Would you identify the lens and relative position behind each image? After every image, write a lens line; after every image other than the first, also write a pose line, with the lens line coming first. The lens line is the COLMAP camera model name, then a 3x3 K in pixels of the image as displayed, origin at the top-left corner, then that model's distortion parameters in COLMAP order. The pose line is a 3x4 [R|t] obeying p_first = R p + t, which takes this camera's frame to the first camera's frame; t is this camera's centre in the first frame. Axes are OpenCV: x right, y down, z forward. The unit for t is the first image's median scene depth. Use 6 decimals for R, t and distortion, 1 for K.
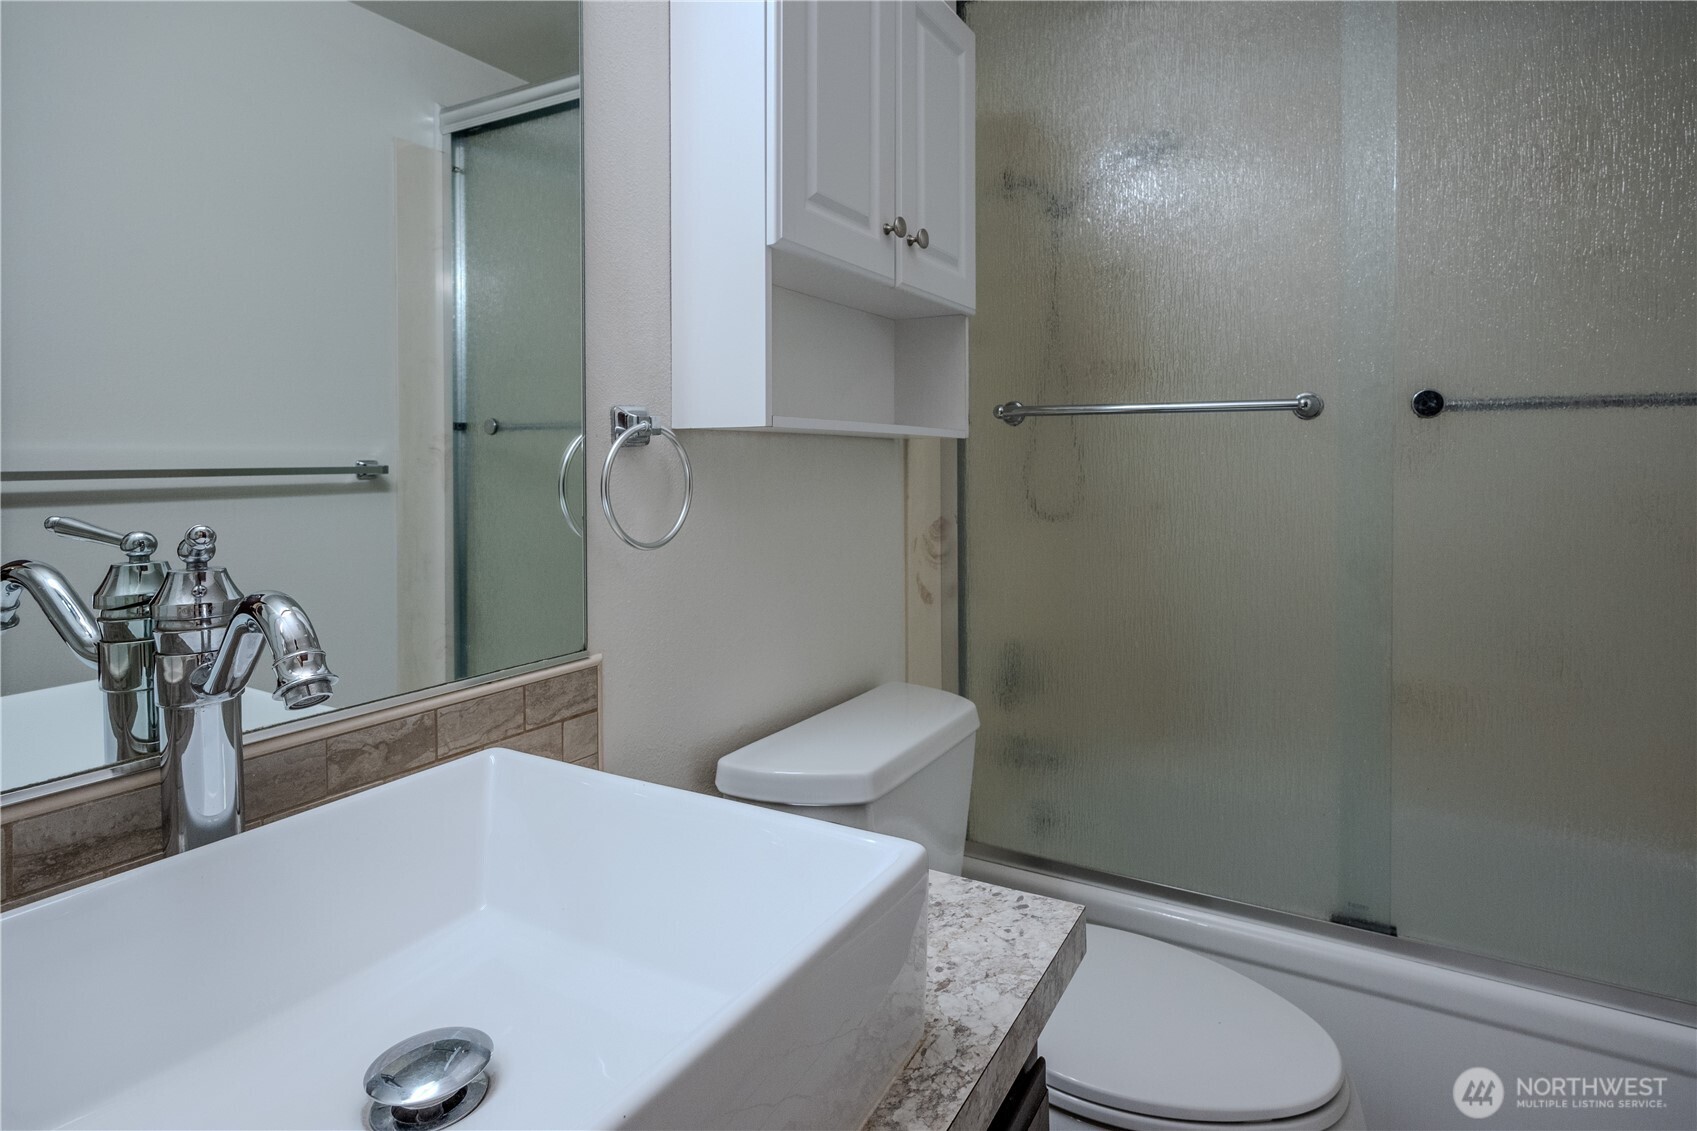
lens RADIAL K [[879.5, 0, 848.3], [0, 879.5, 497.8], [0, 0, 1]] dist [0.000434, 0.001531]
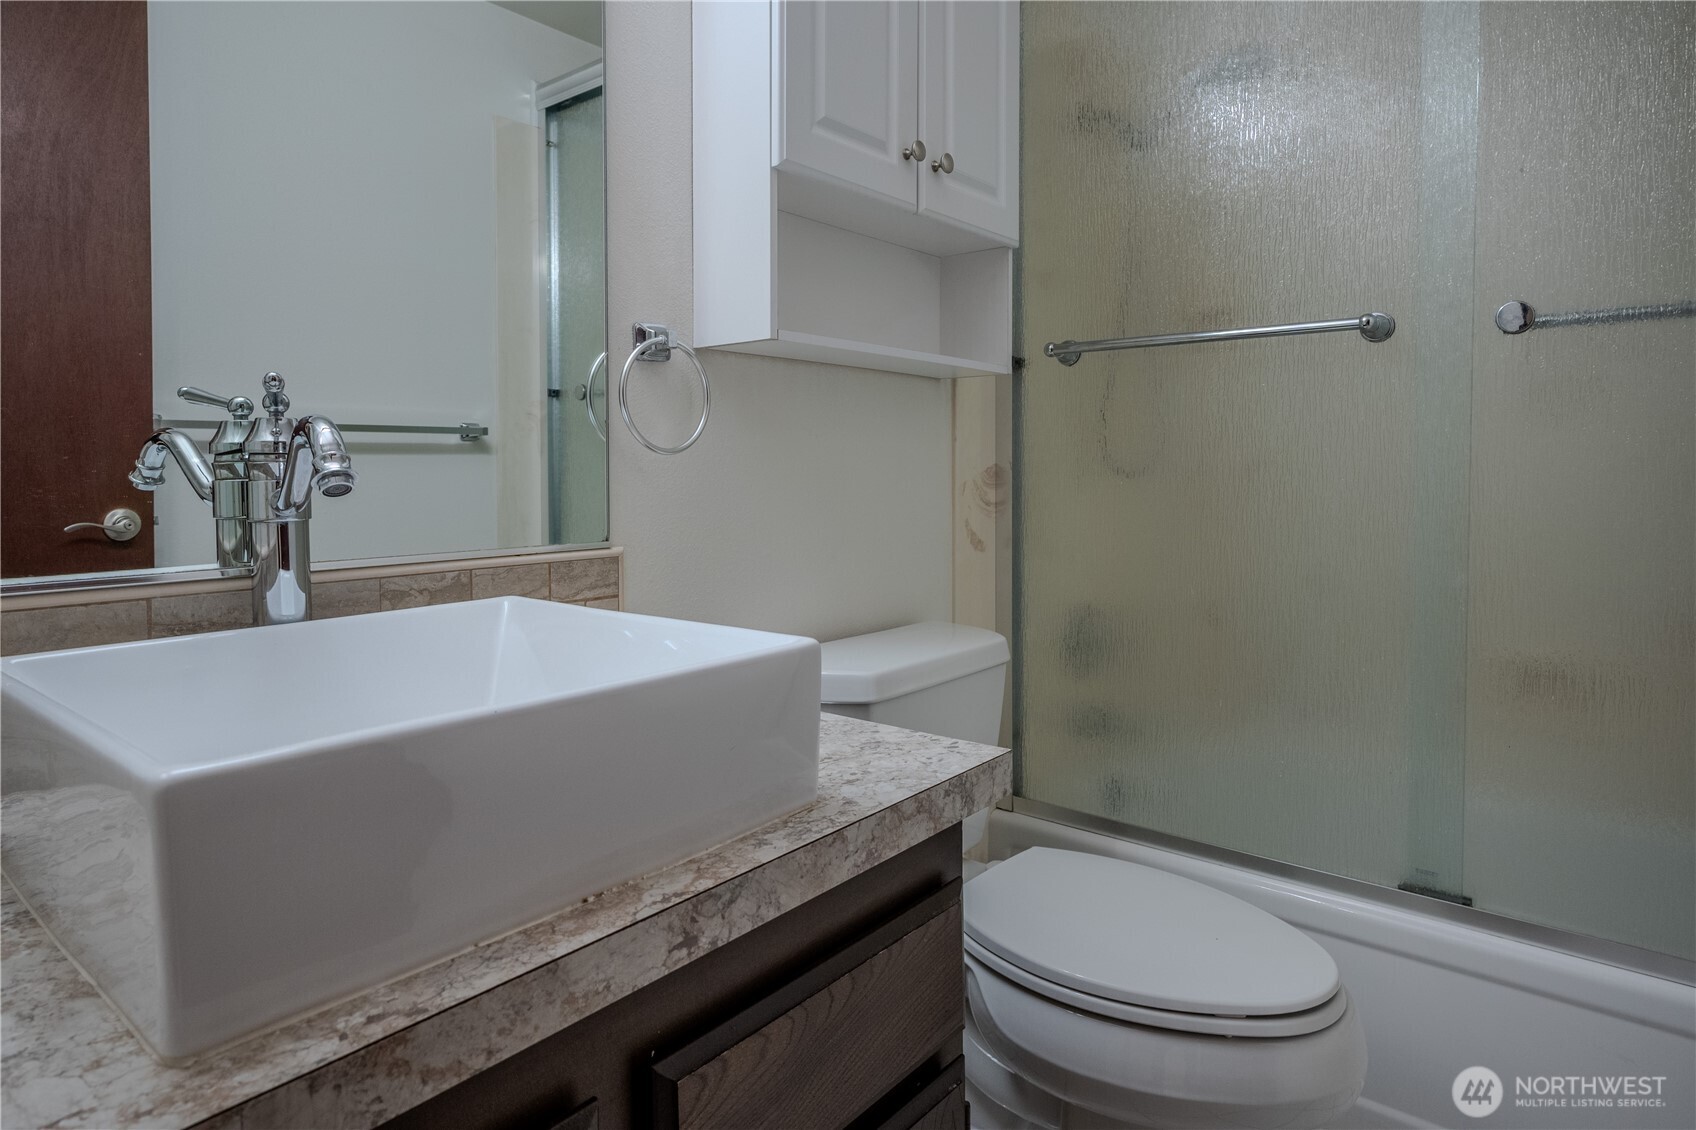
lens RADIAL K [[998.4, 0, 848.0], [0, 998.4, 565.0], [0, 0, 1]] dist [0.004382, 0.001386]
pose [[0.981458, 0.016315, -0.190982, 0.200138], [-0.012417, 0.999690, 0.021592, 0.142060], [0.191275, -0.018820, 0.981356, -0.152653]]
